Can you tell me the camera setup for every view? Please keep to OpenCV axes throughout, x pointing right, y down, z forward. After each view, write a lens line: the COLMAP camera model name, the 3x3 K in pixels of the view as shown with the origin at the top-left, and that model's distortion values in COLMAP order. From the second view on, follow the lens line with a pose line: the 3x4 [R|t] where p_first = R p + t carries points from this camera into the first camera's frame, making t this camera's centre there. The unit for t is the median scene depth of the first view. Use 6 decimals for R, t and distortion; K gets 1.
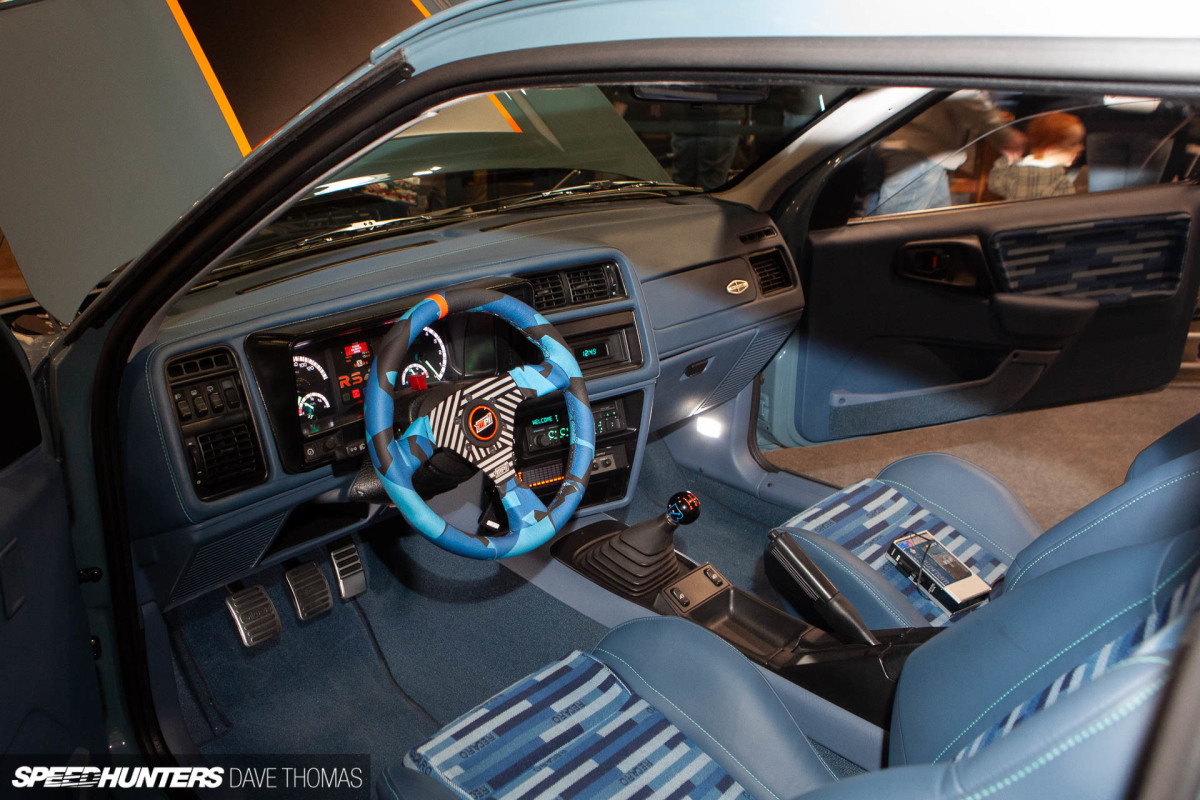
lens RADIAL K [[832.3, 0, 600.0], [0, 832.3, 400.0], [0, 0, 1]] dist [-0.109986, 0.078218]
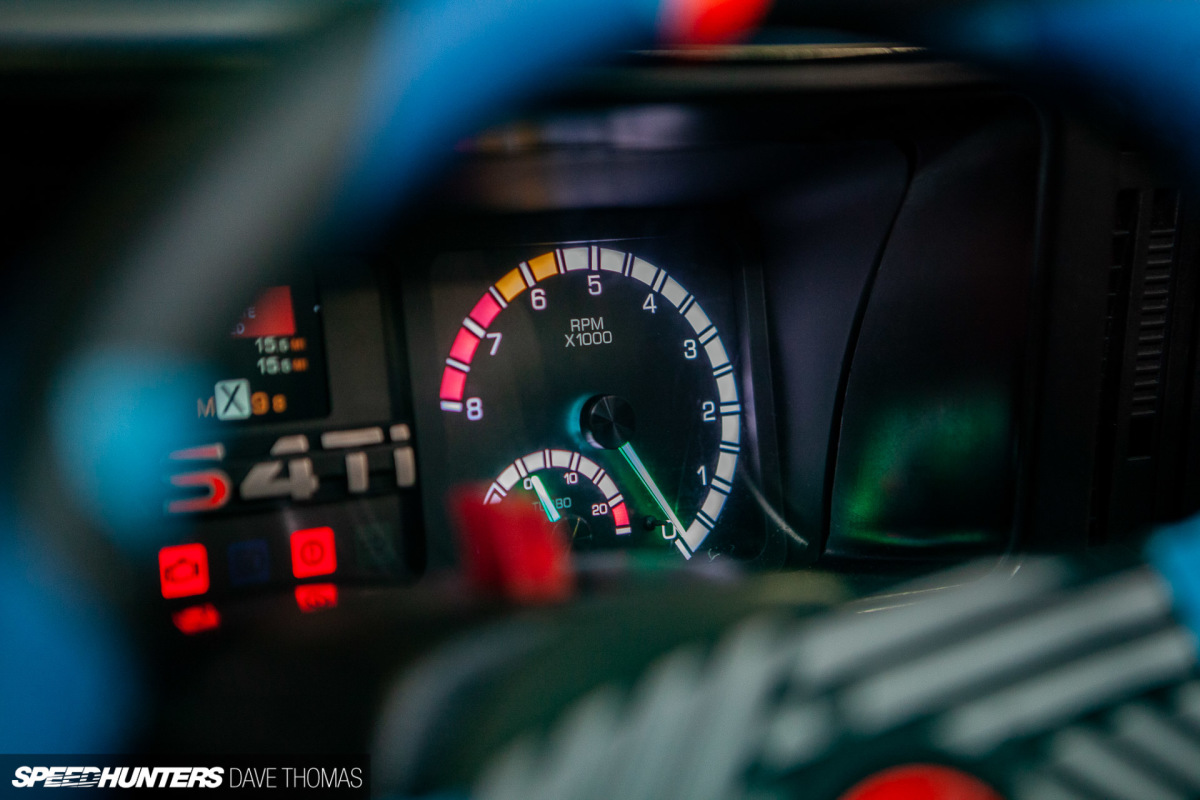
lens RADIAL K [[2419.0, 0, 600.0], [0, 2419.0, 400.0], [0, 0, 1]] dist [0.007451, 0.027803]
pose [[0.960318, 0.107630, -0.257303, -0.078623], [-0.134068, 0.987104, -0.087468, -0.009087], [0.244571, 0.118494, 0.962364, 0.483594]]
